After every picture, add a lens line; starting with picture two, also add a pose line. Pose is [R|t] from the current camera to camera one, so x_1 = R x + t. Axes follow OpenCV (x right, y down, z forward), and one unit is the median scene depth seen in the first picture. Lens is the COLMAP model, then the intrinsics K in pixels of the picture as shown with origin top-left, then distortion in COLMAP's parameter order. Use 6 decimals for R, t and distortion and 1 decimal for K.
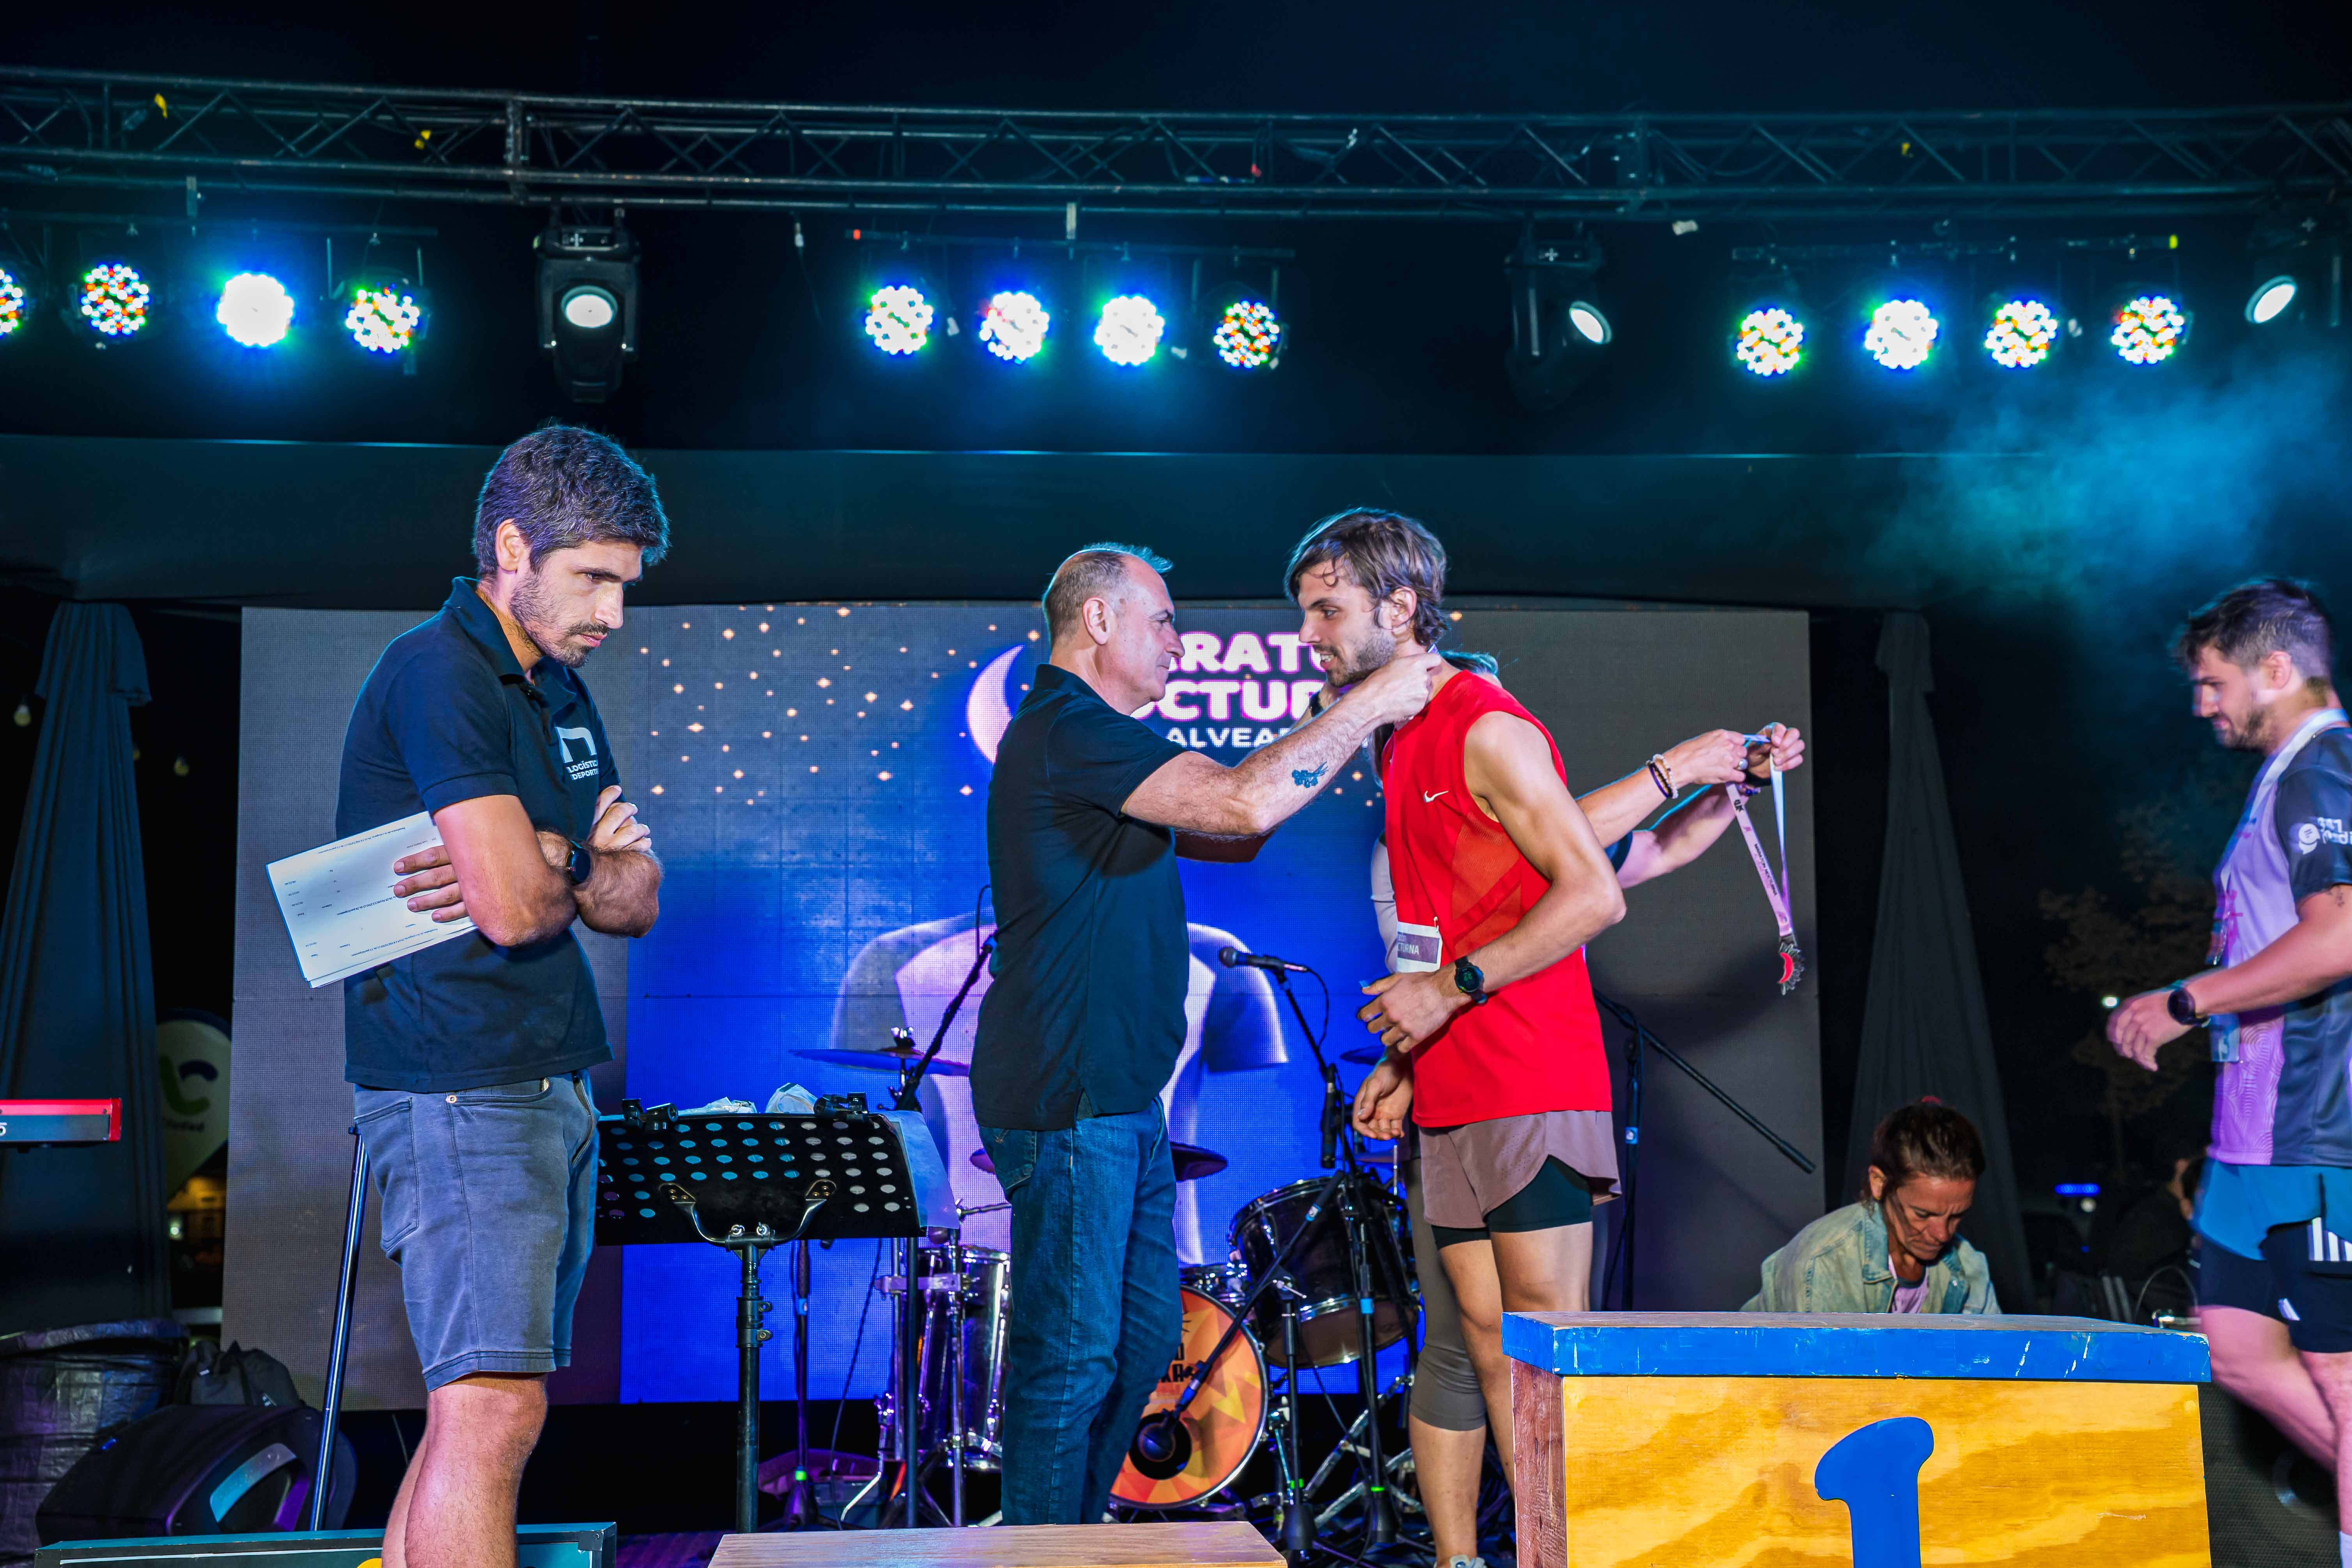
lens RADIAL K [[3507.0, 0, 1176.0], [0, 3507.0, 784.0], [0, 0, 1]] dist [0.166307, 0.845747]
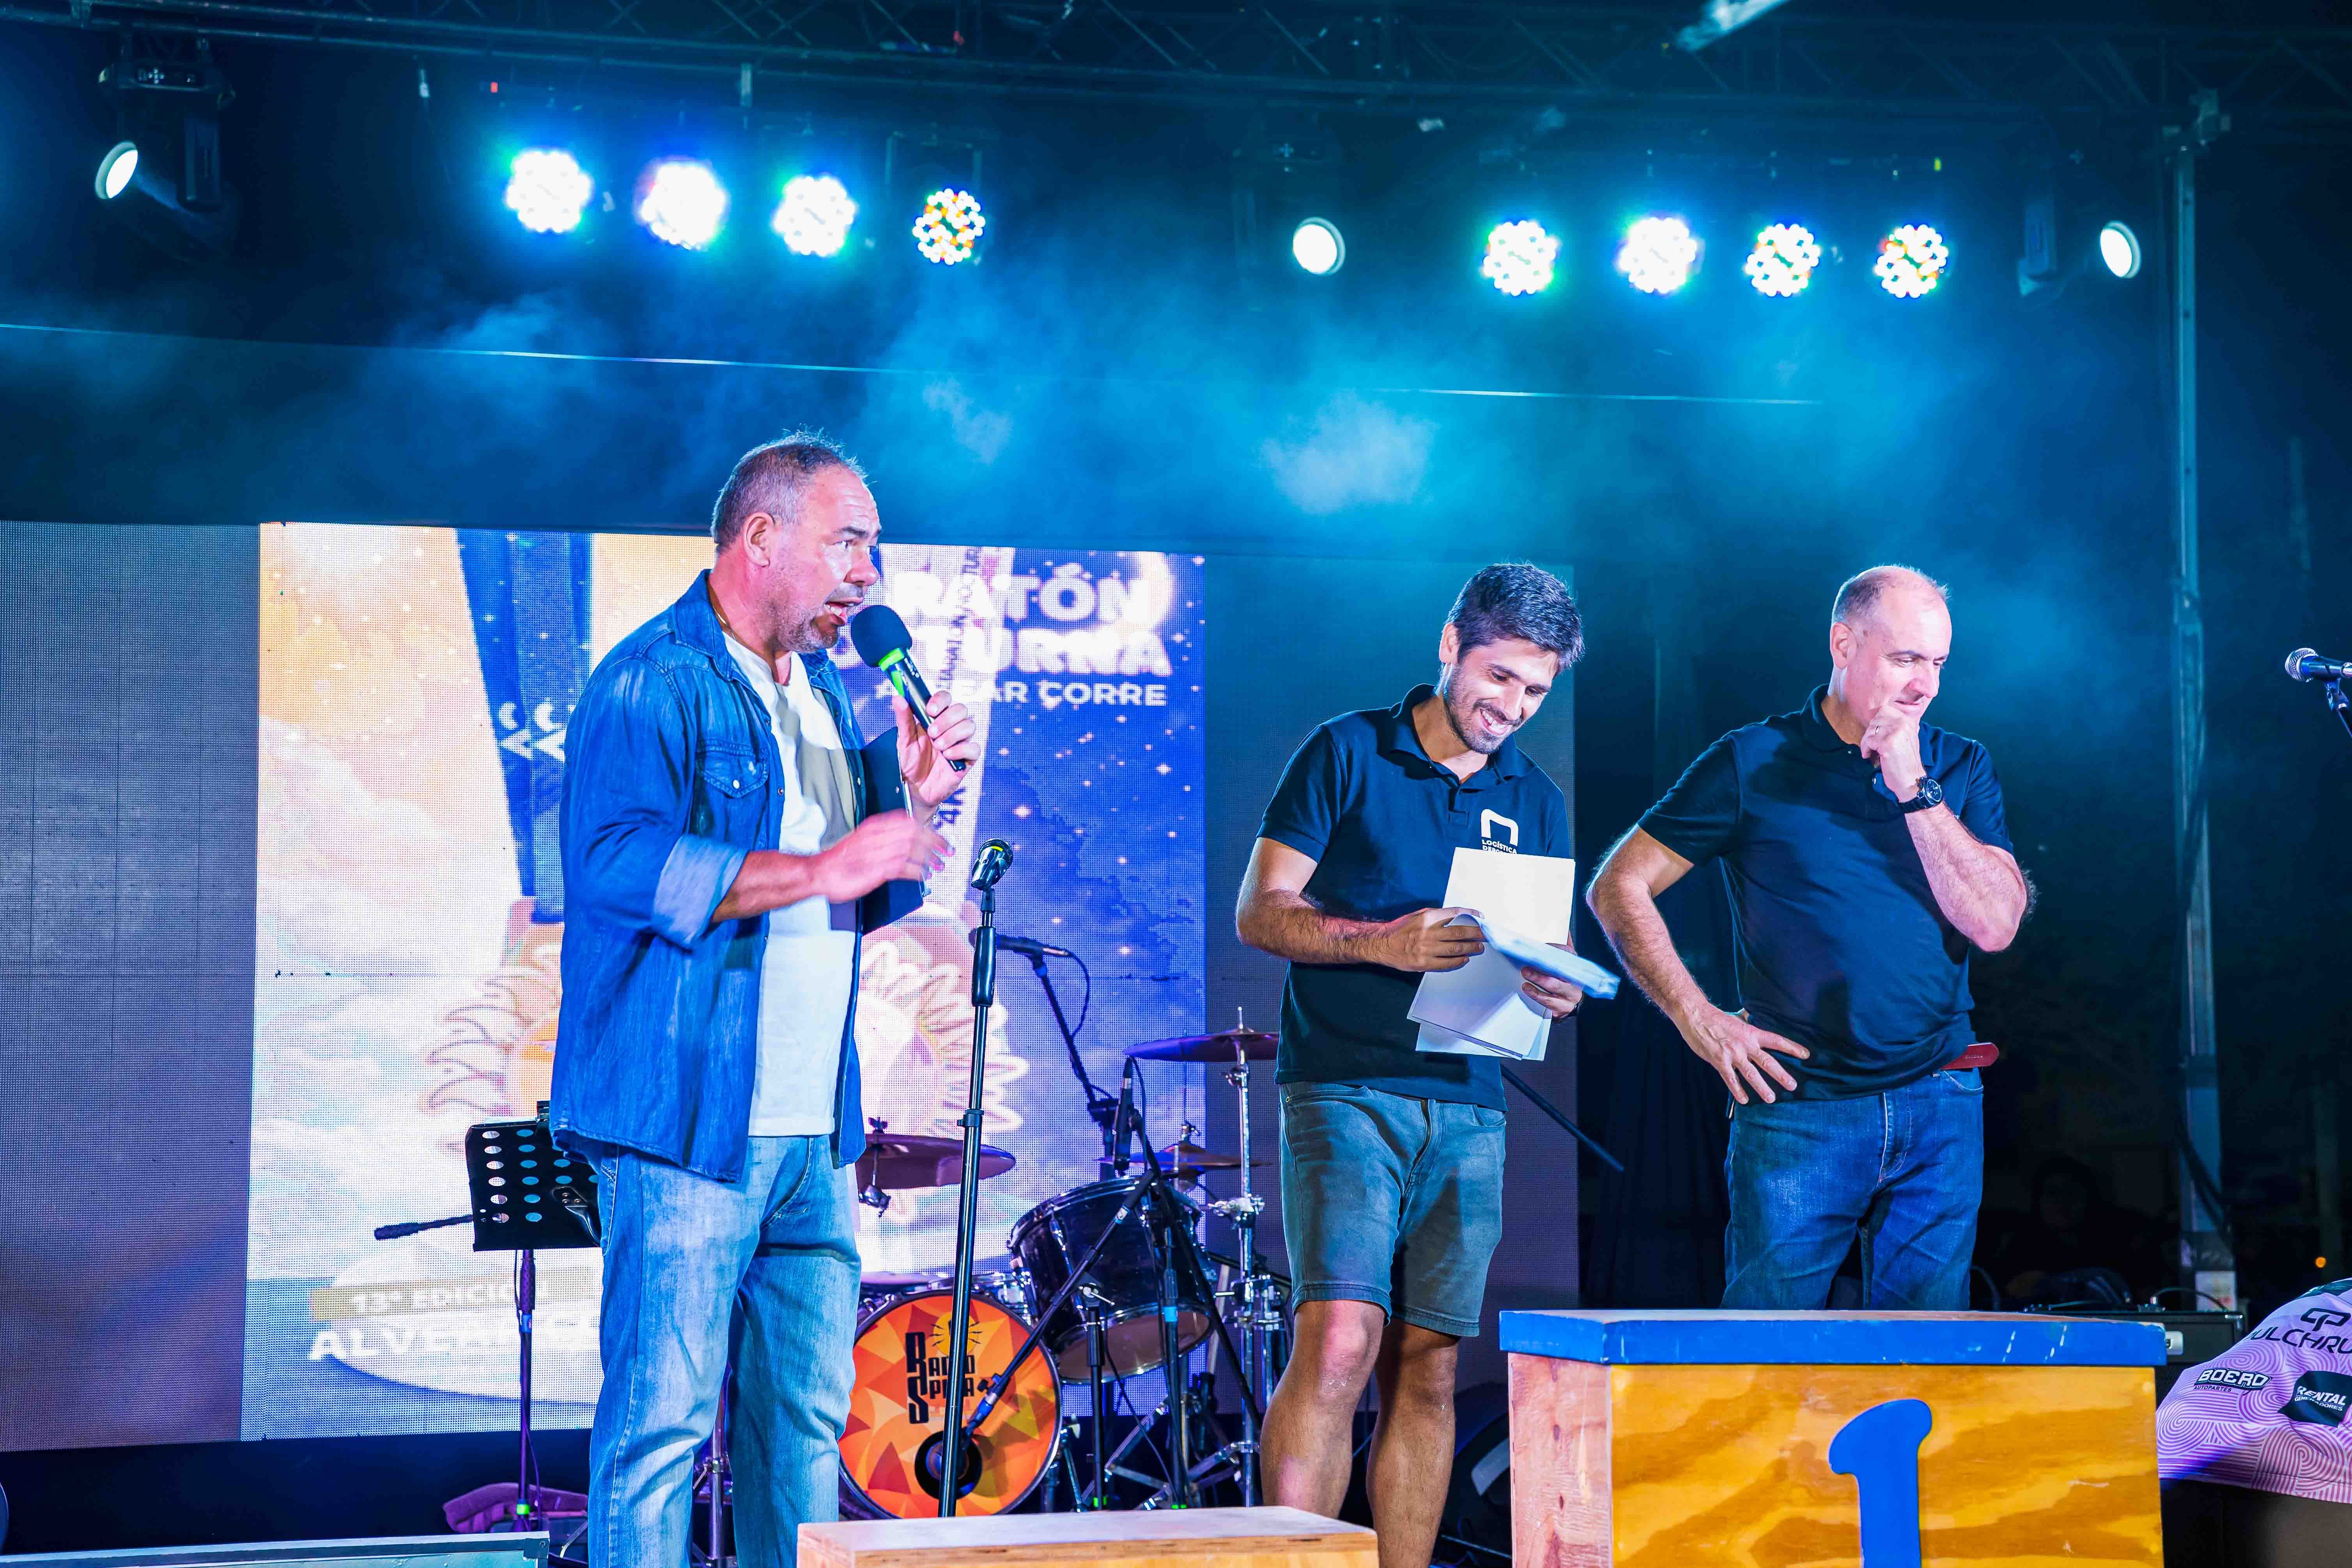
lens RADIAL K [[4785.4, 0, 1176.0], [0, 4785.4, 784.0], [0, 0, 1]] dist [0.417474, 0.333337]
pose [[0.984688, 0.016112, 0.173581, -0.131766], [-0.021575, 0.999328, 0.029636, -0.025021], [-0.172987, -0.032927, 0.984374, -0.206089]]
